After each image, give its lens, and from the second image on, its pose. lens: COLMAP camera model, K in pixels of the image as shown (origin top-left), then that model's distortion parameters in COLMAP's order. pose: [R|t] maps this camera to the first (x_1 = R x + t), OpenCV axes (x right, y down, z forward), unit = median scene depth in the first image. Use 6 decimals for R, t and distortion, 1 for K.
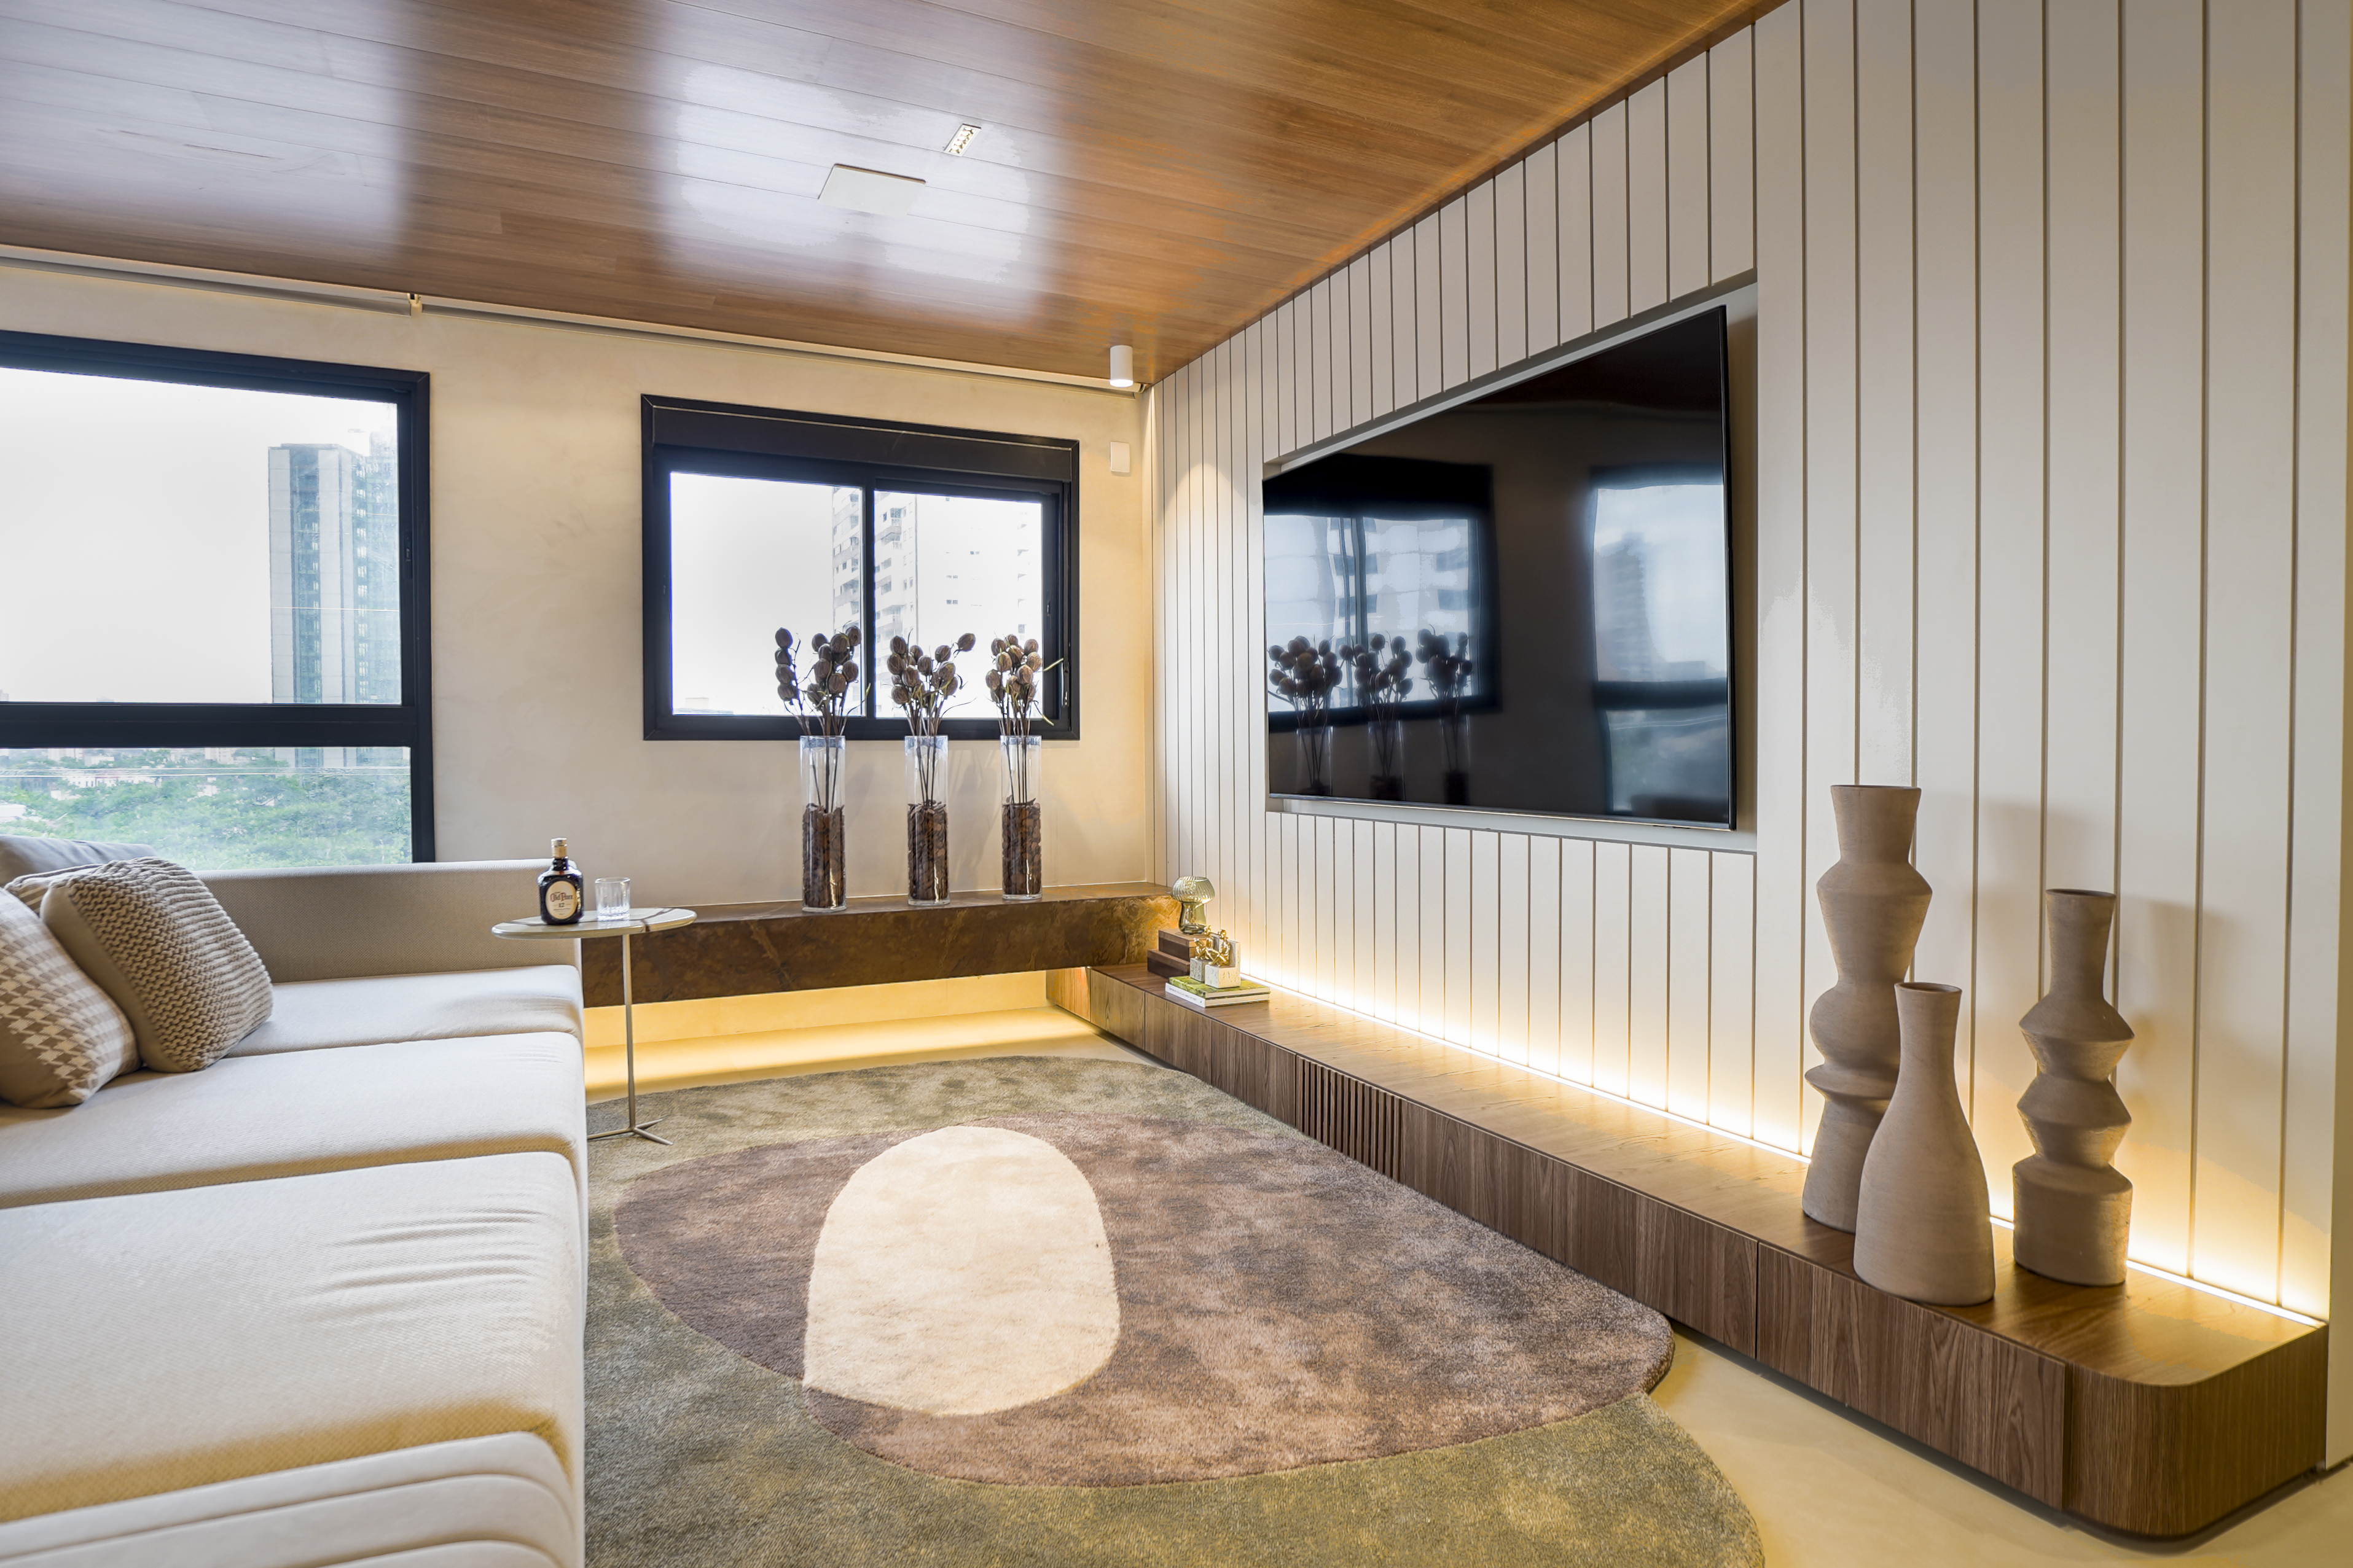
lens RADIAL K [[1245.3, 0, 1176.5], [0, 1245.3, 784.0], [0, 0, 1]] dist [-0.026068, 0.000056]
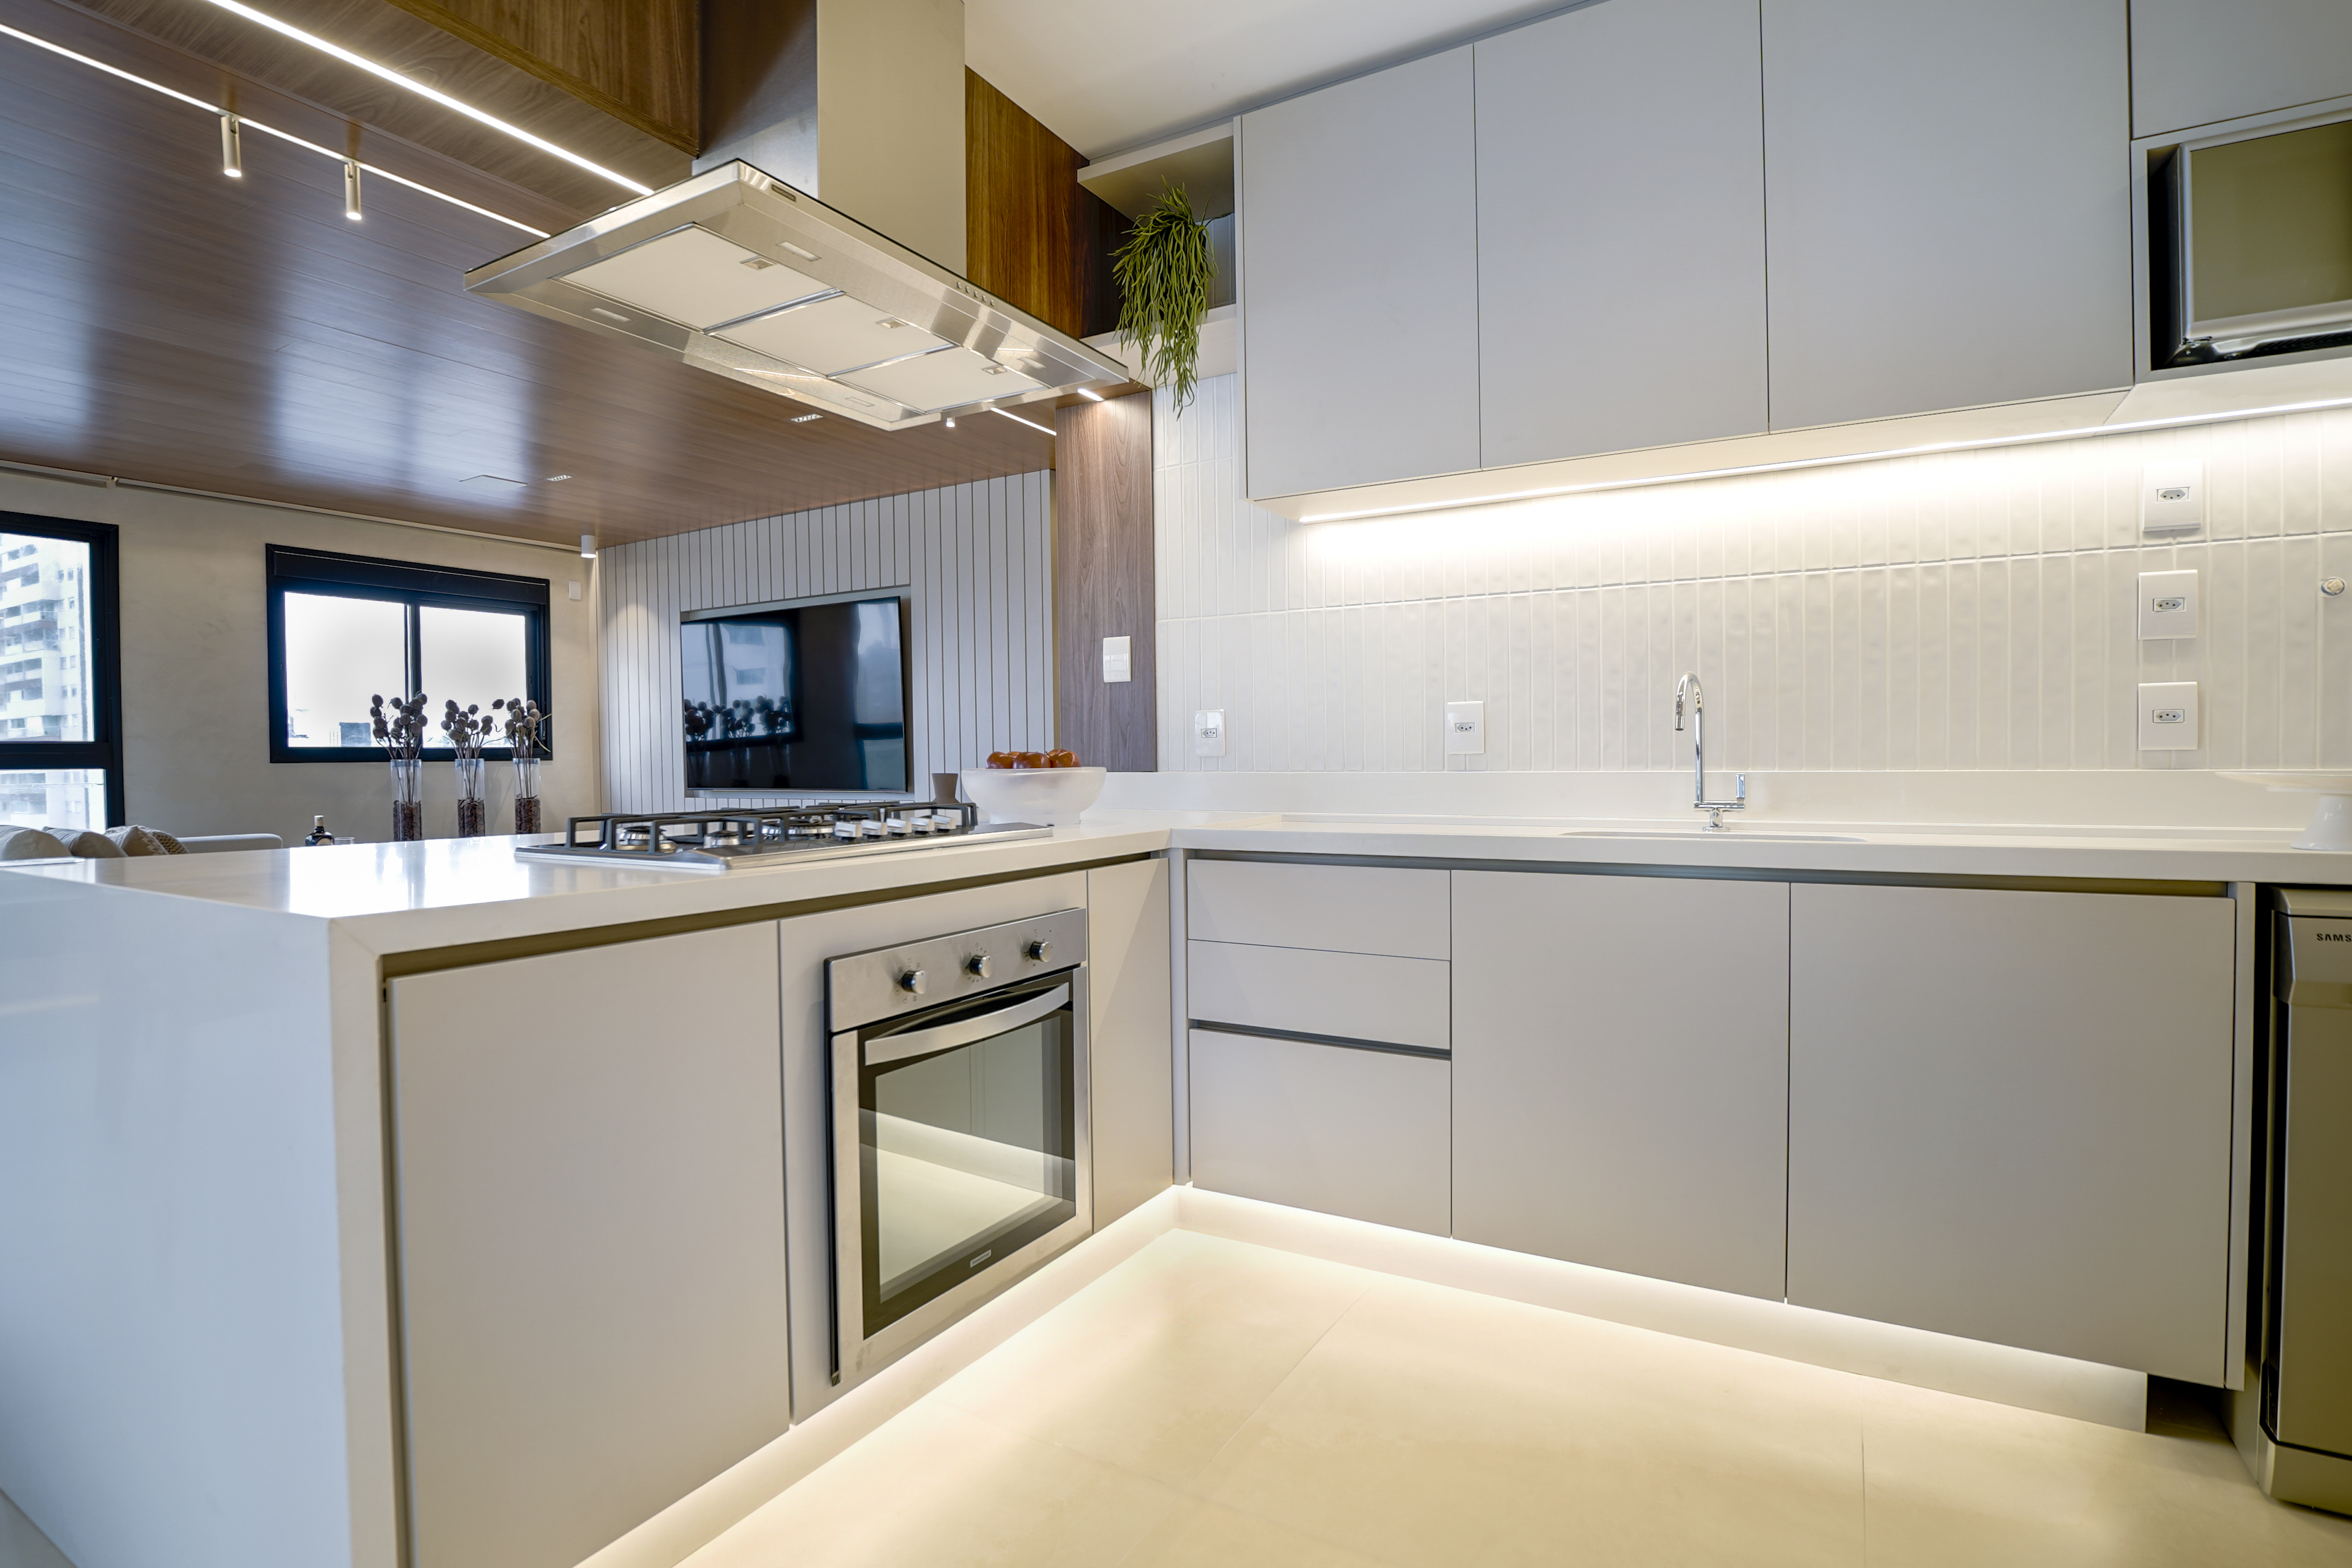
lens RADIAL K [[1161.1, 0, 1155.1], [0, 1161.1, 773.5], [0, 0, 1]] dist [-0.050389, 0.012641]
pose [[0.840330, -0.016281, 0.541831, -0.251329], [0.027949, 0.999521, -0.013313, 0.026765], [-0.541354, 0.026331, 0.840382, -0.774570]]
